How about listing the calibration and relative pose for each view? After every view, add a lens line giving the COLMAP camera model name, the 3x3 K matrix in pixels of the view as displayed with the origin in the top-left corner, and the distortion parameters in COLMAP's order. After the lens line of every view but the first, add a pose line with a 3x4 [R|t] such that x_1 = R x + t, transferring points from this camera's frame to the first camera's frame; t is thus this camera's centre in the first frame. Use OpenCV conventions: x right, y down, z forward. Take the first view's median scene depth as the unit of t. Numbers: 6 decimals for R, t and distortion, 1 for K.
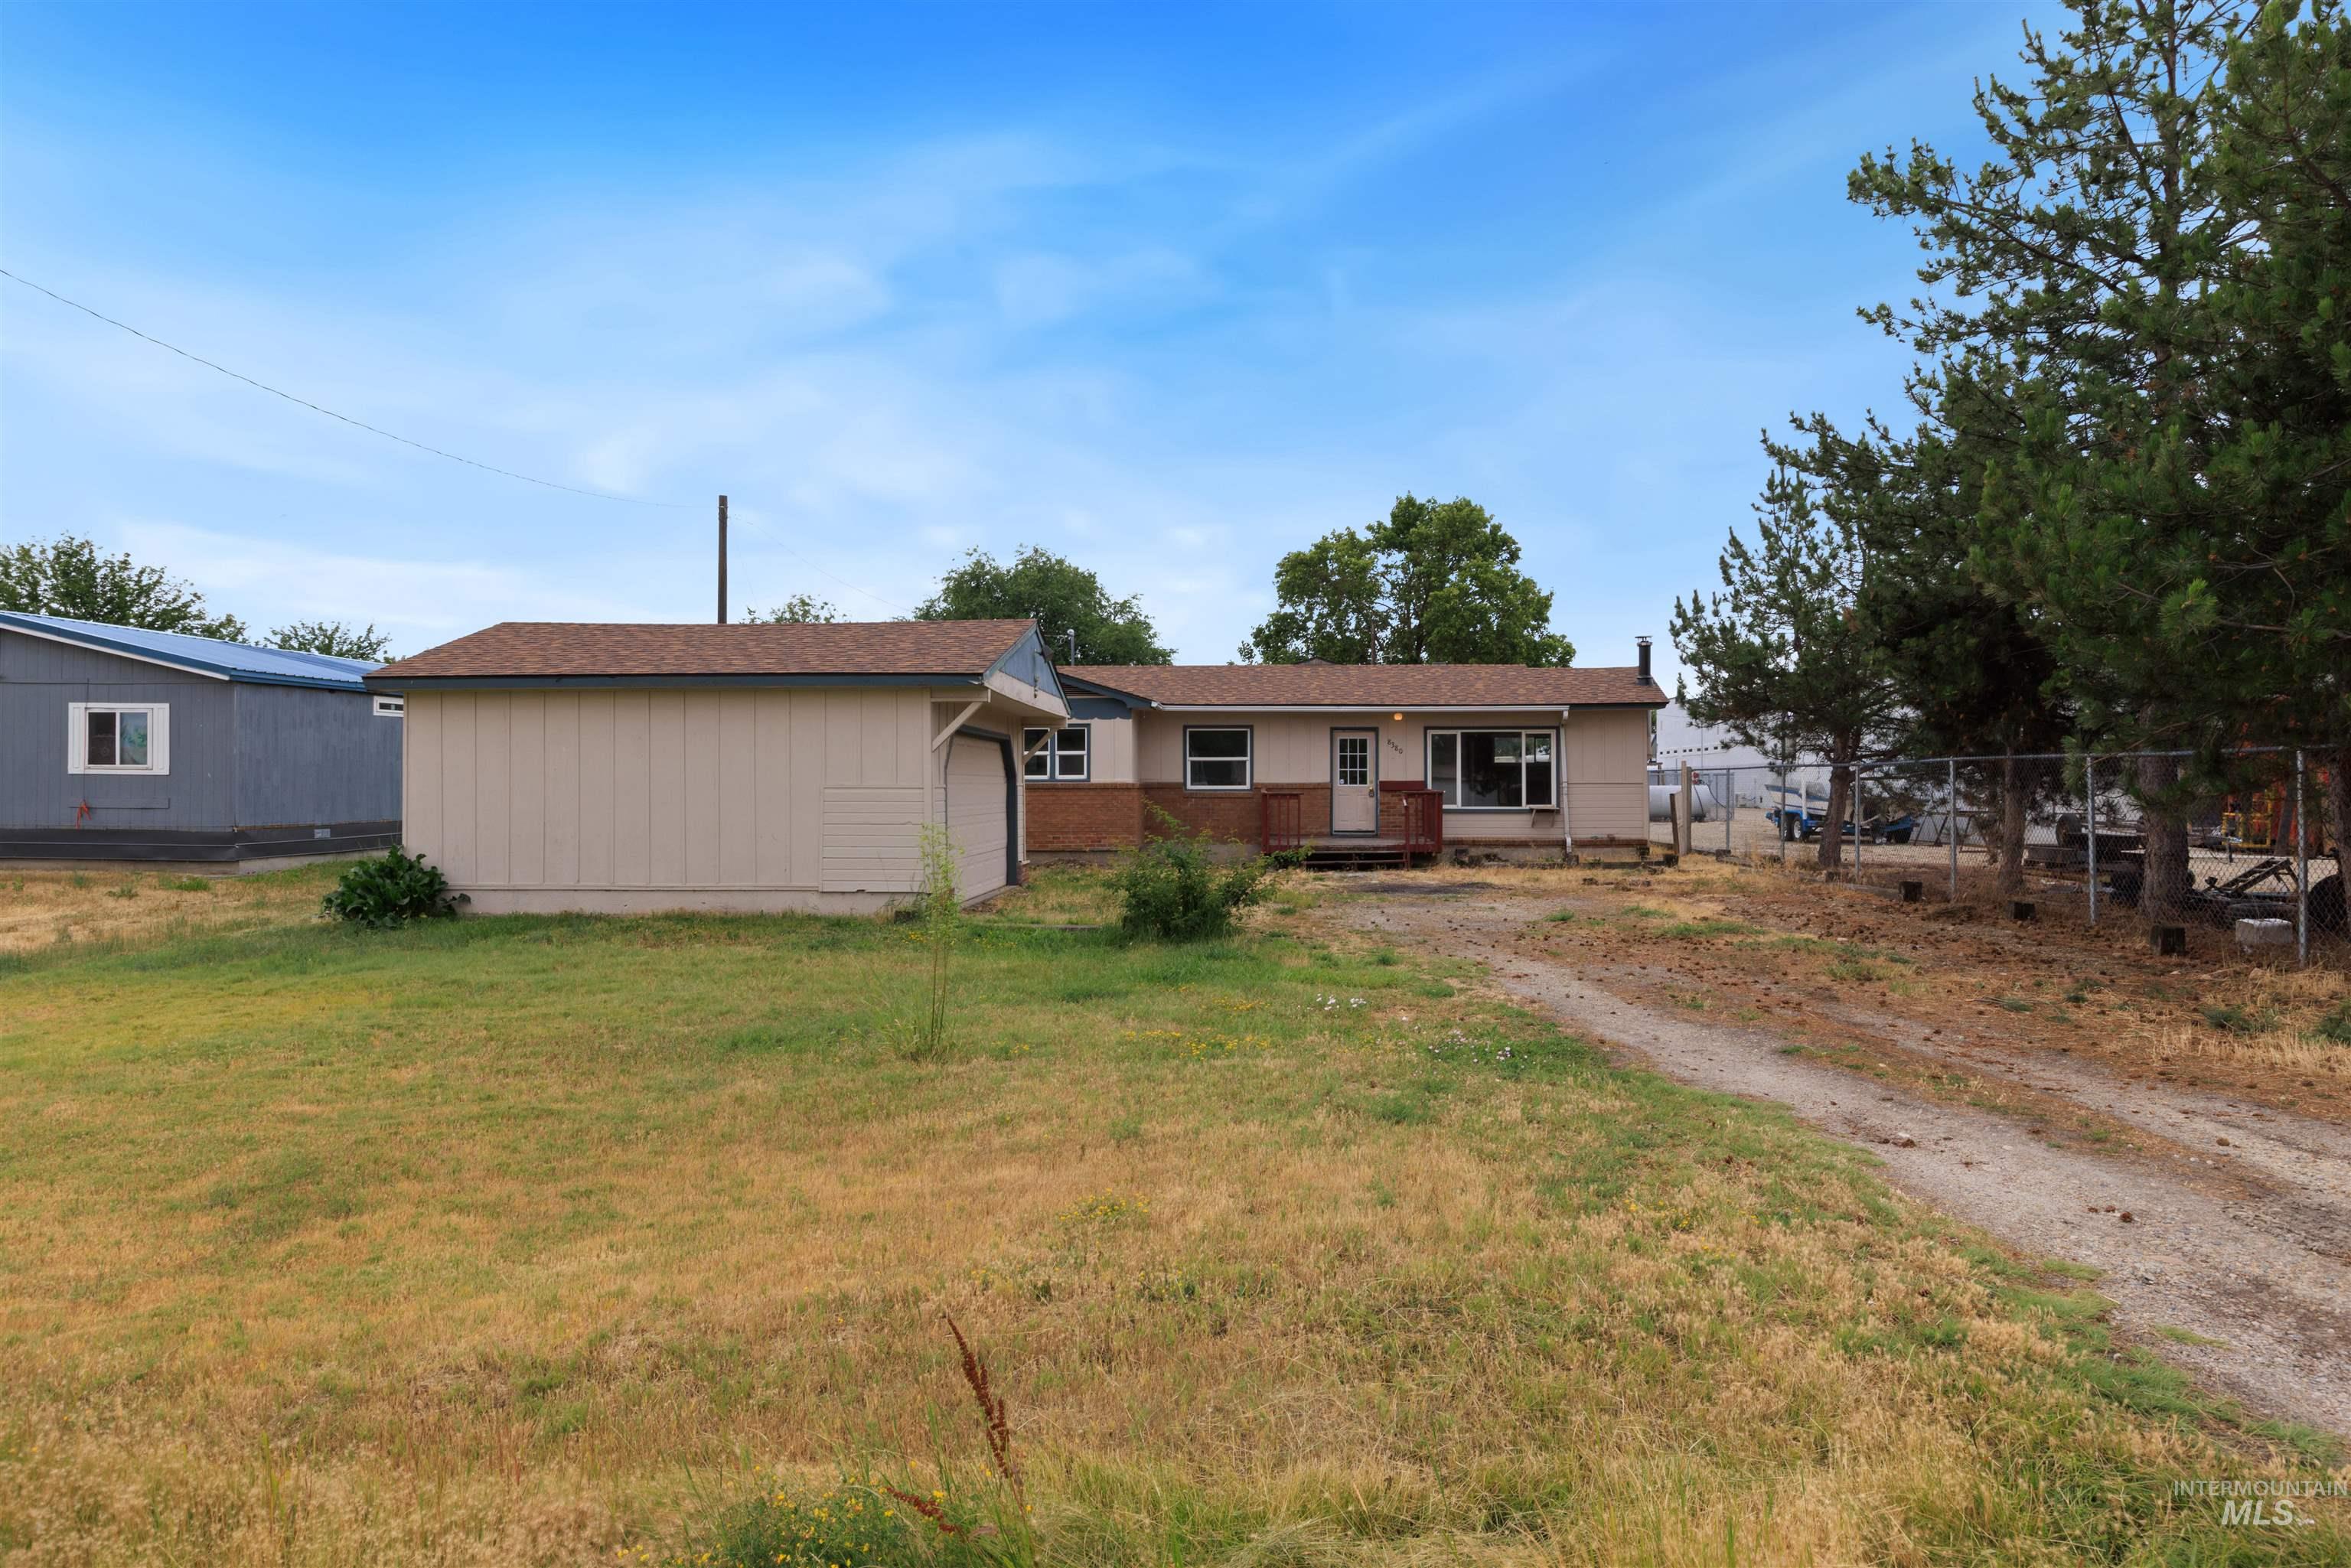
lens RADIAL K [[1398.4, 0, 1175.5], [0, 1398.4, 784.0], [0, 0, 1]] dist [-0.001876, -0.000120]
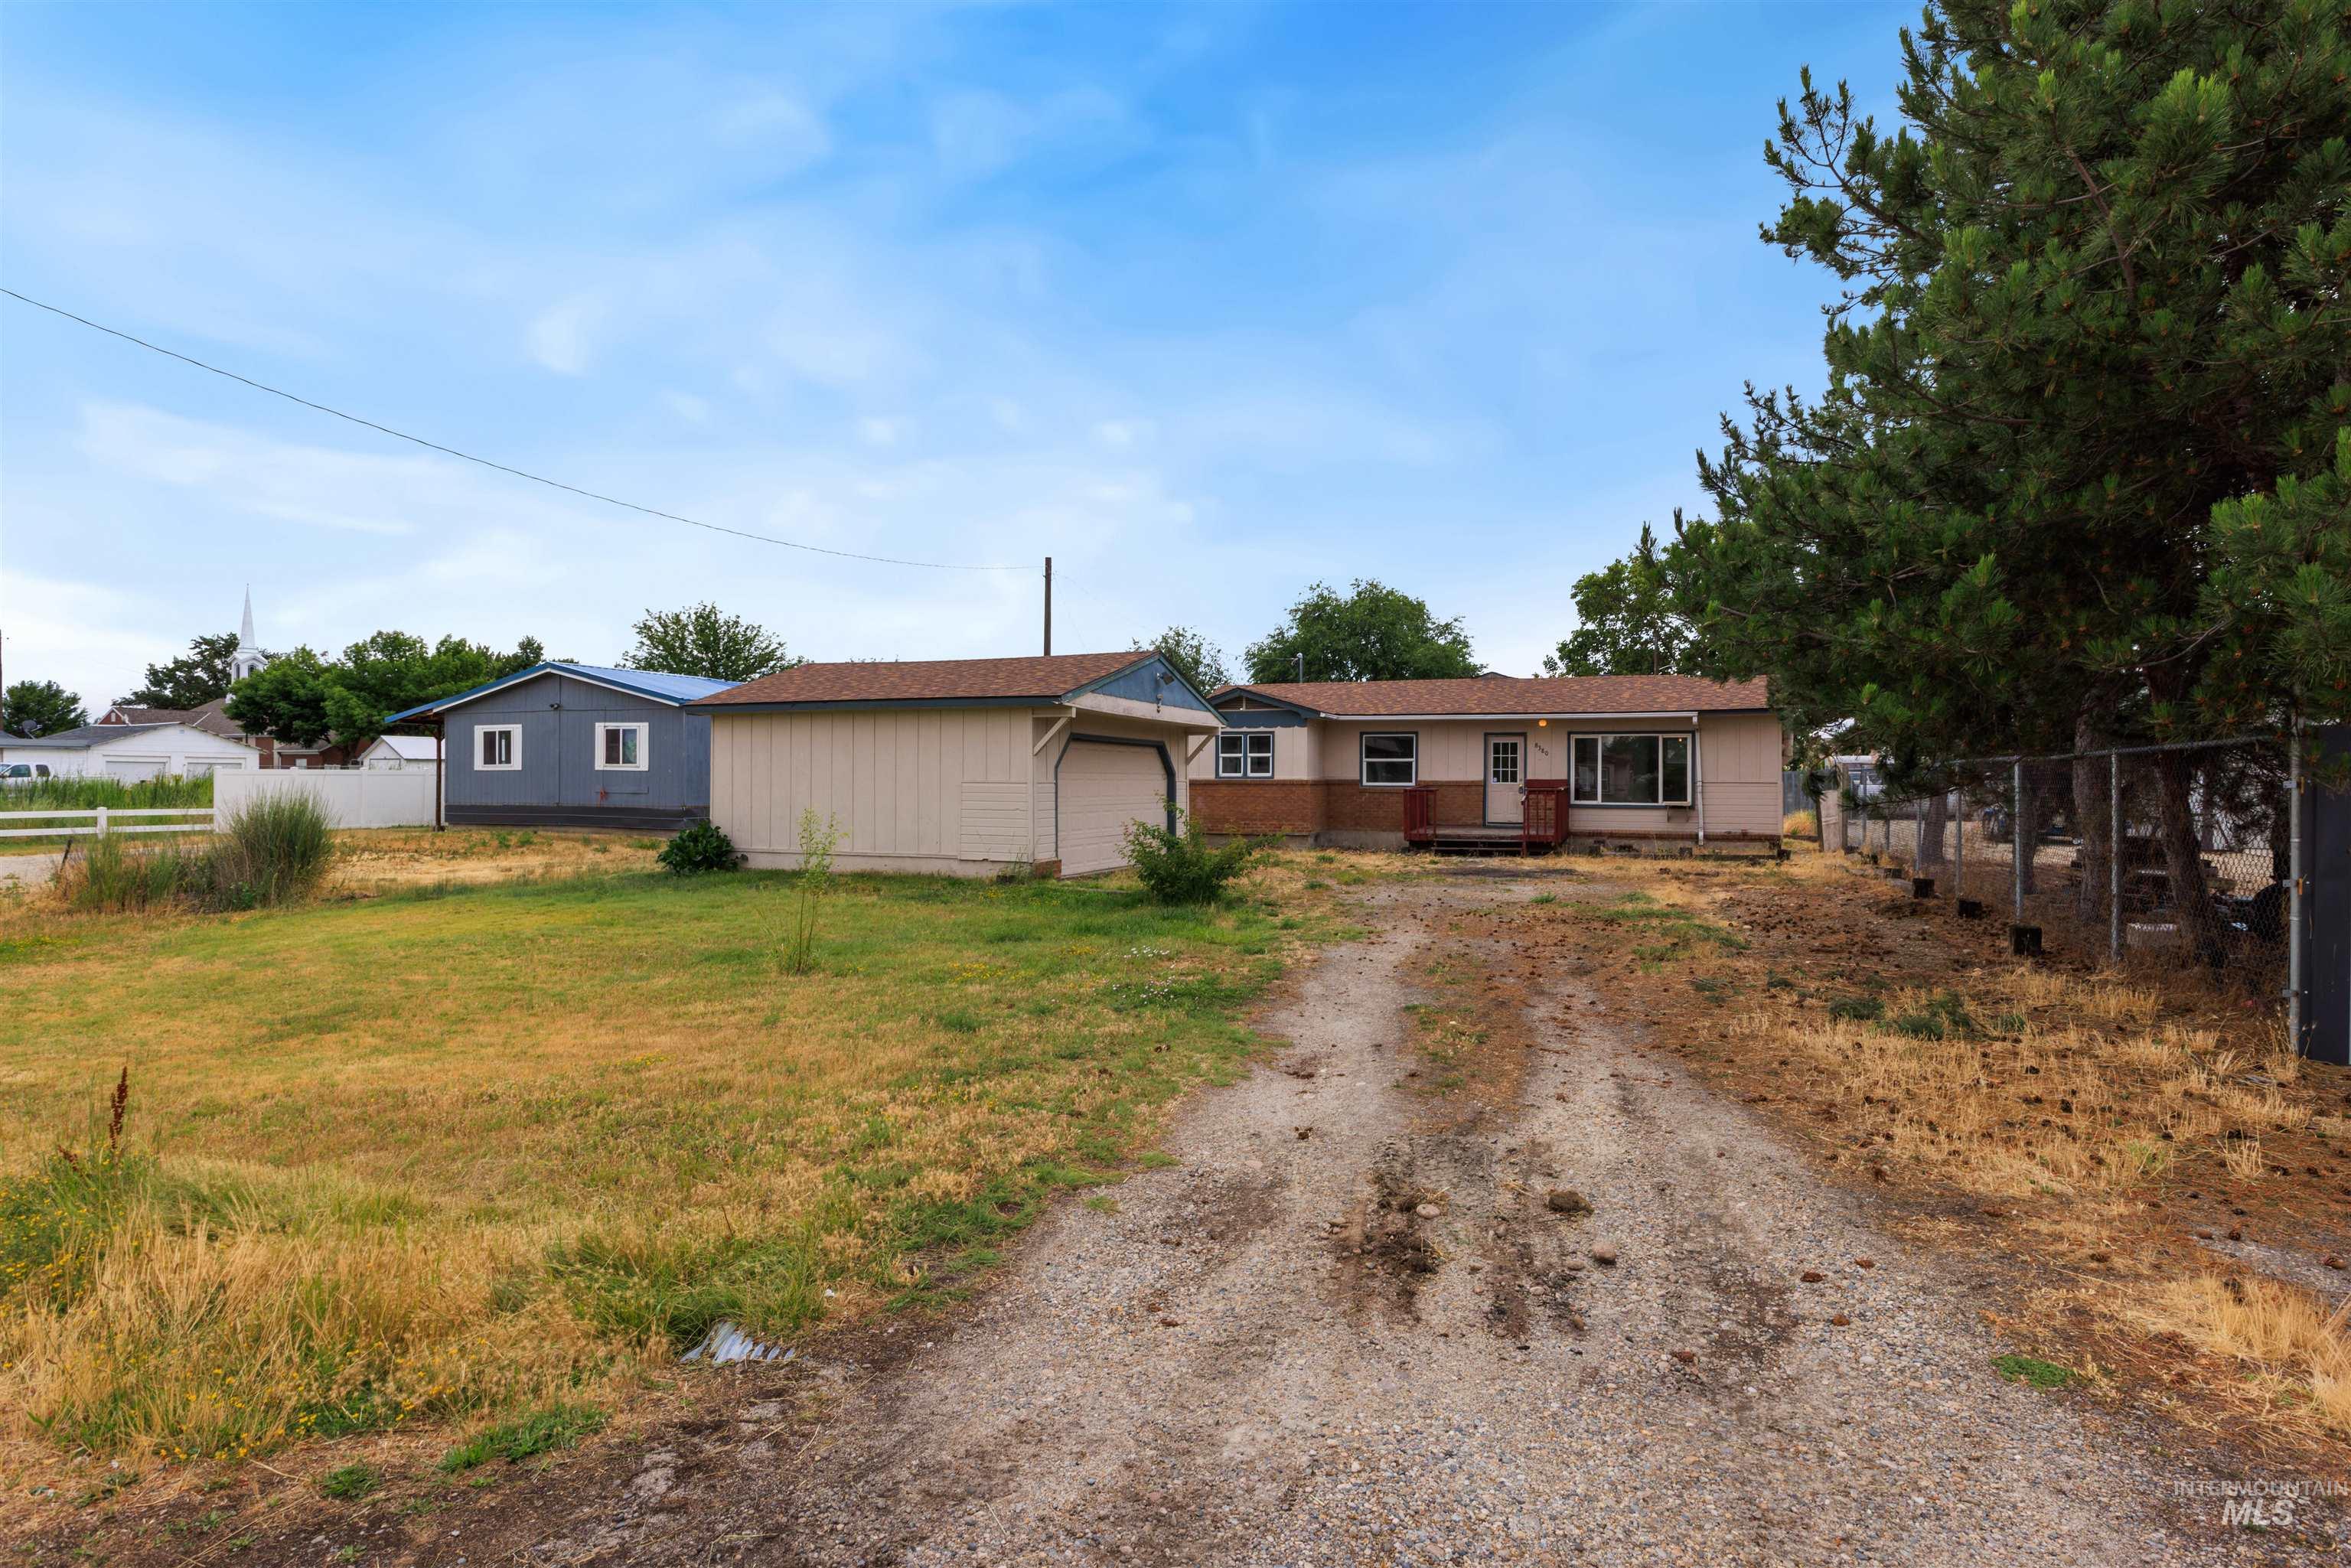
lens RADIAL K [[1175.1, 0, 1175.5], [0, 1175.1, 784.0], [0, 0, 1]] dist [-0.004701, -0.019923]
pose [[0.948995, 0.006845, -0.315218, 0.178111], [-0.005567, 0.999972, 0.004956, -0.001553], [0.315243, -0.002948, 0.949006, -0.005570]]
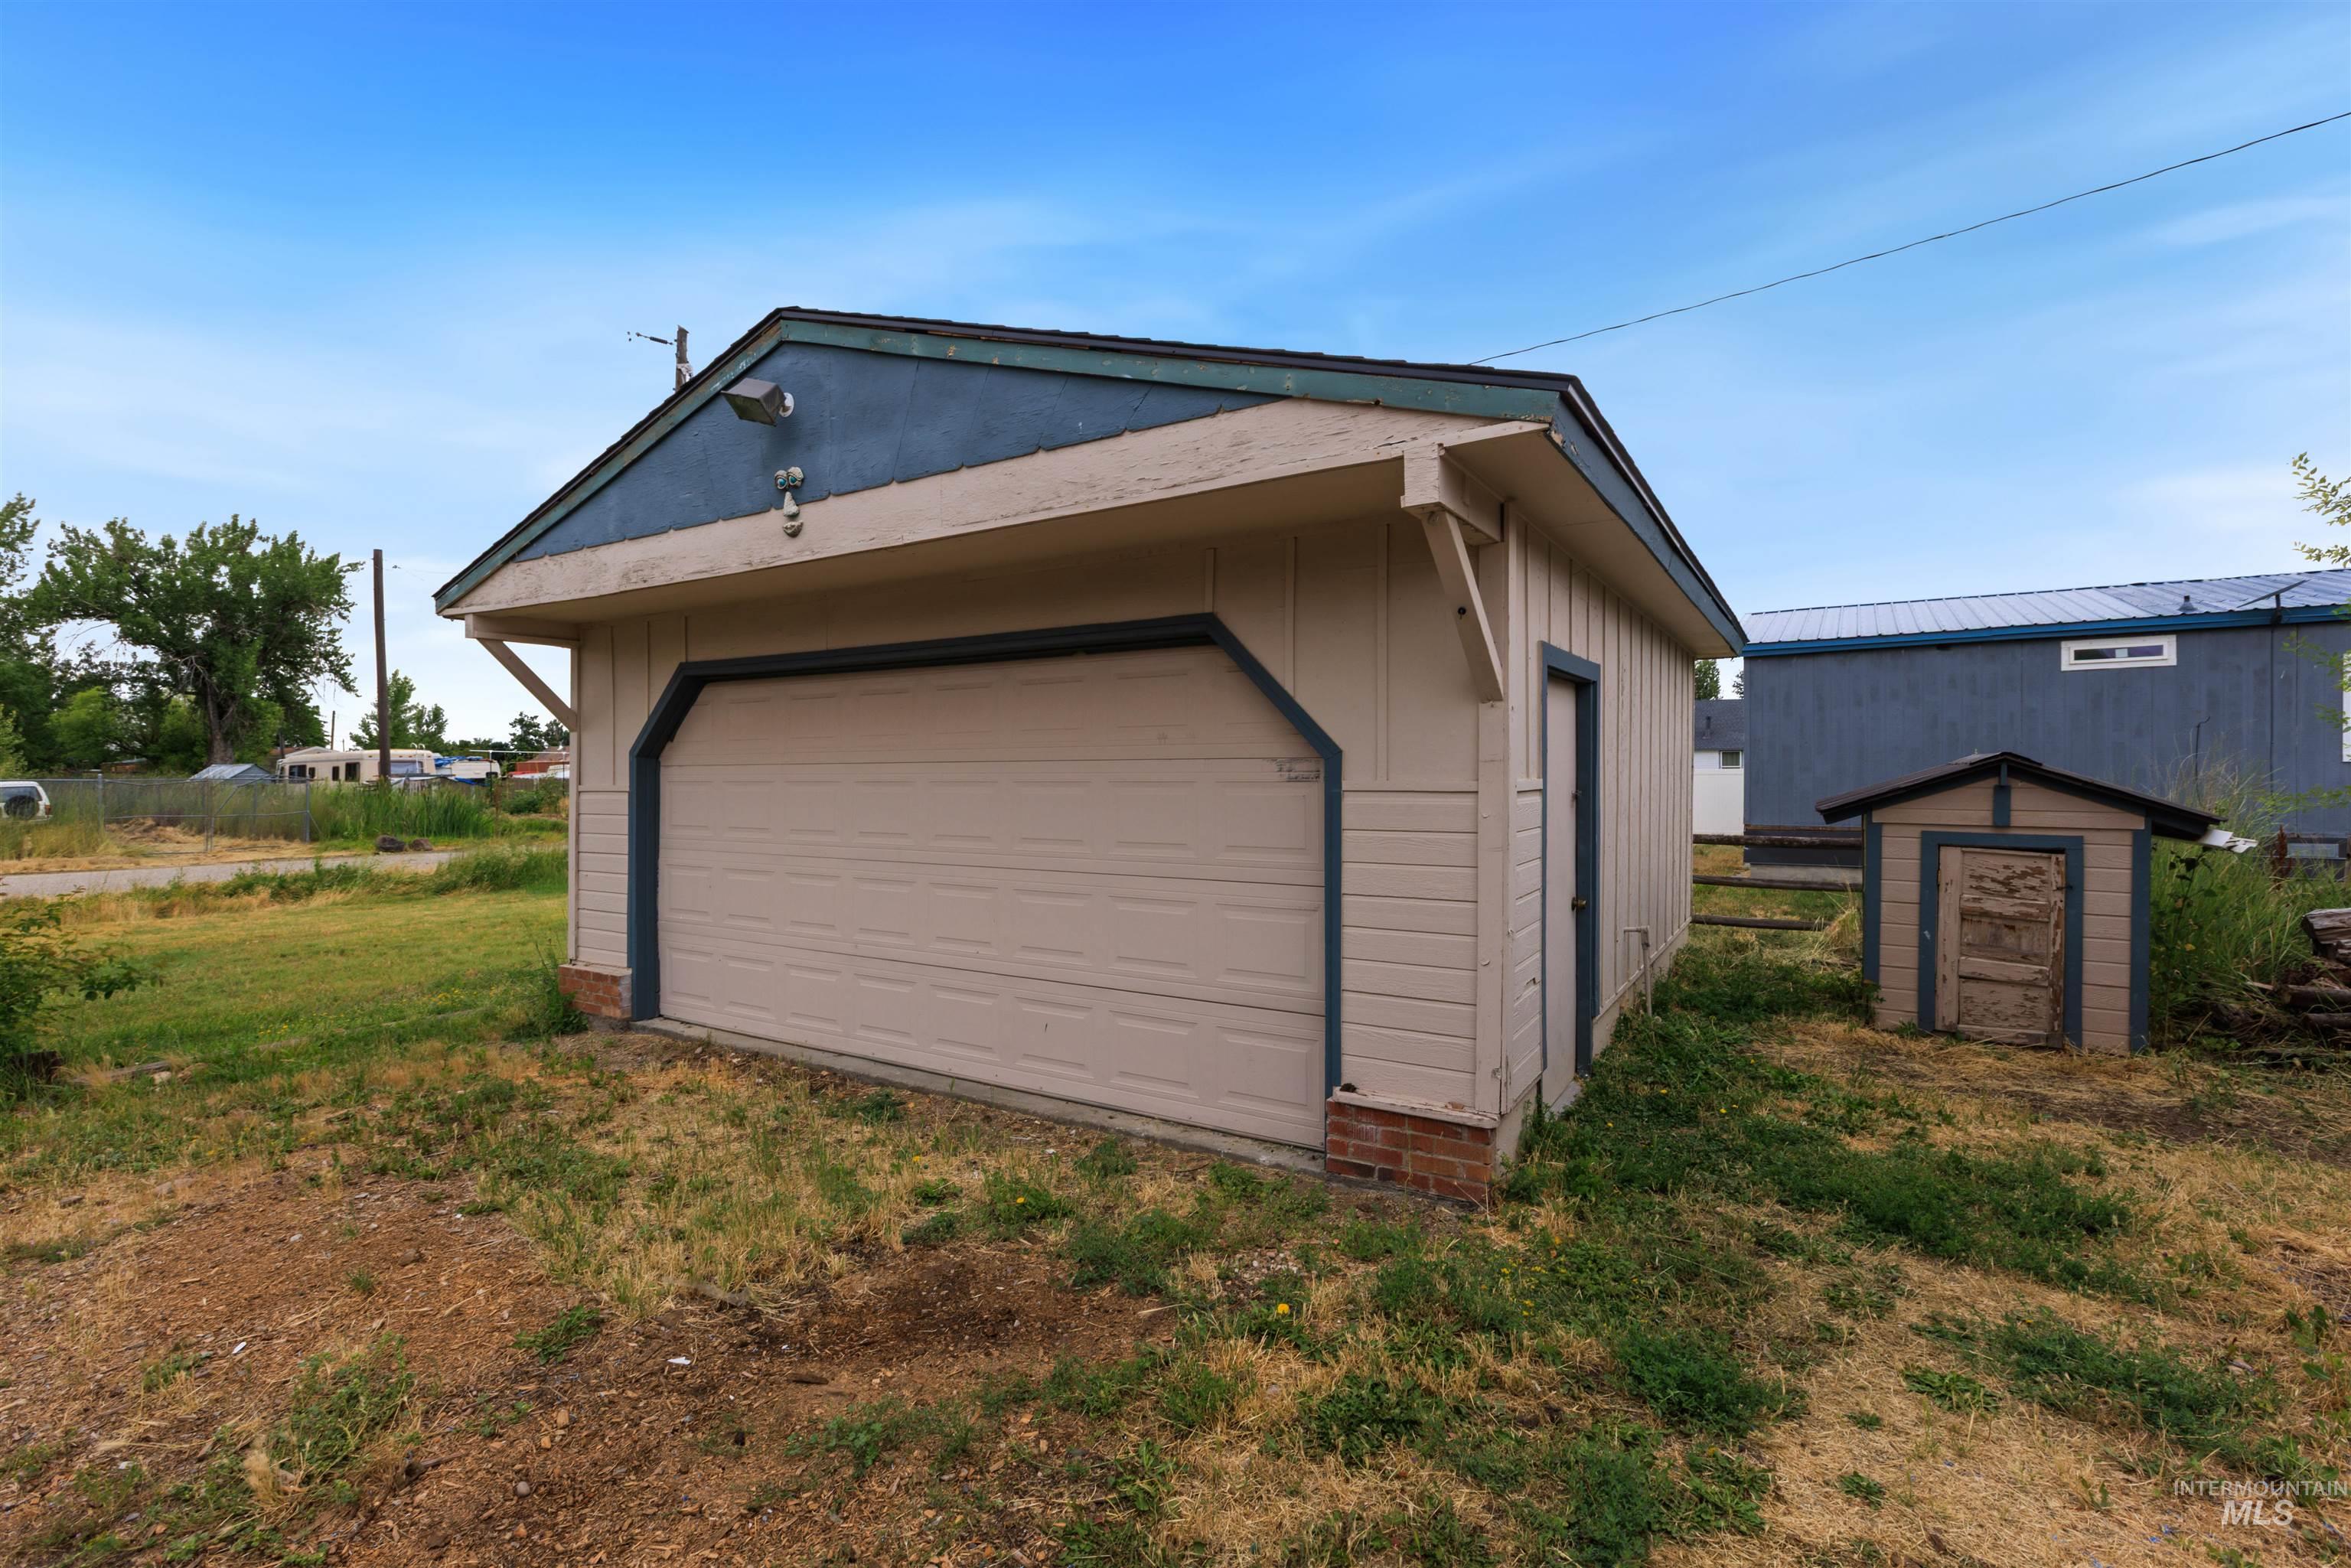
lens RADIAL K [[1062.8, 0, 1175.5], [0, 1062.8, 784.0], [0, 0, 1]] dist [0.001801, 0.000377]
pose [[-0.473468, 0.007634, -0.880778, 0.060505], [0.004218, 0.999971, 0.006400, -0.001292], [0.880801, -0.000685, -0.473487, 0.860443]]
